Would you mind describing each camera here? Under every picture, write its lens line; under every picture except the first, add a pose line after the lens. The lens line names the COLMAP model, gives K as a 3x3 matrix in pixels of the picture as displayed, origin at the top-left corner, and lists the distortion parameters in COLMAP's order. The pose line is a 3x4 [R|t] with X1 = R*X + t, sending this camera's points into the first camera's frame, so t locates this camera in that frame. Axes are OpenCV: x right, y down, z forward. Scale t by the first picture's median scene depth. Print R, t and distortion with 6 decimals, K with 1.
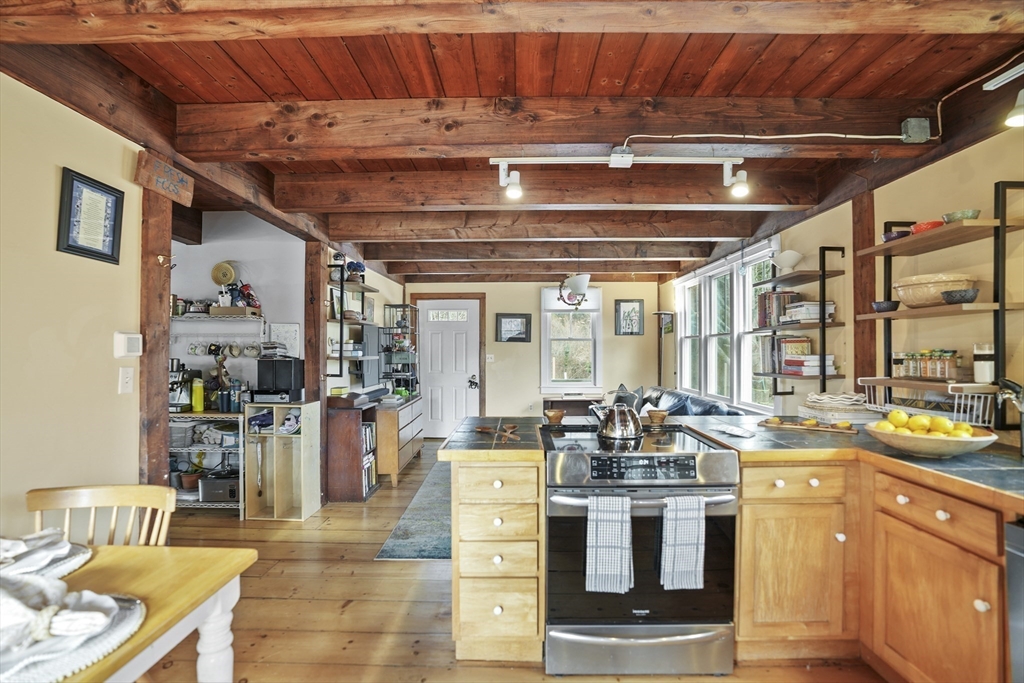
lens RADIAL K [[477.5, 0, 510.2], [0, 477.5, 347.9], [0, 0, 1]] dist [-0.031473, 0.009577]
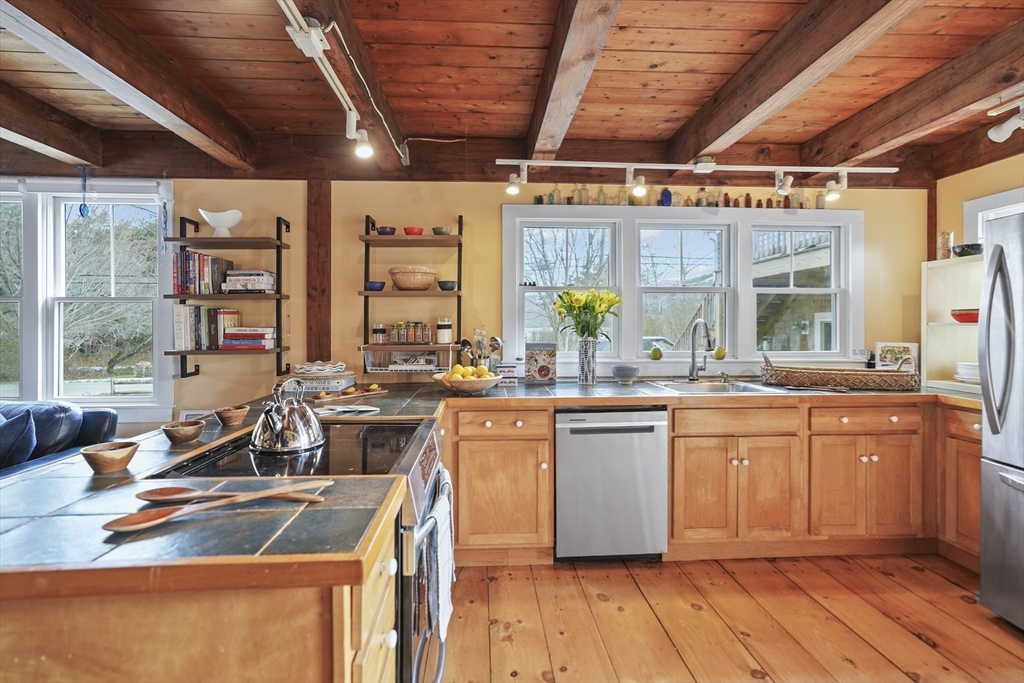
lens RADIAL K [[477.5, 0, 514.3], [0, 477.5, 332.4], [0, 0, 1]] dist [-0.031473, 0.009577]
pose [[-0.085504, -0.014068, 0.996239, -0.356850], [-0.001839, 0.999901, 0.013962, 0.010504], [-0.996336, -0.000639, -0.085521, 0.586112]]
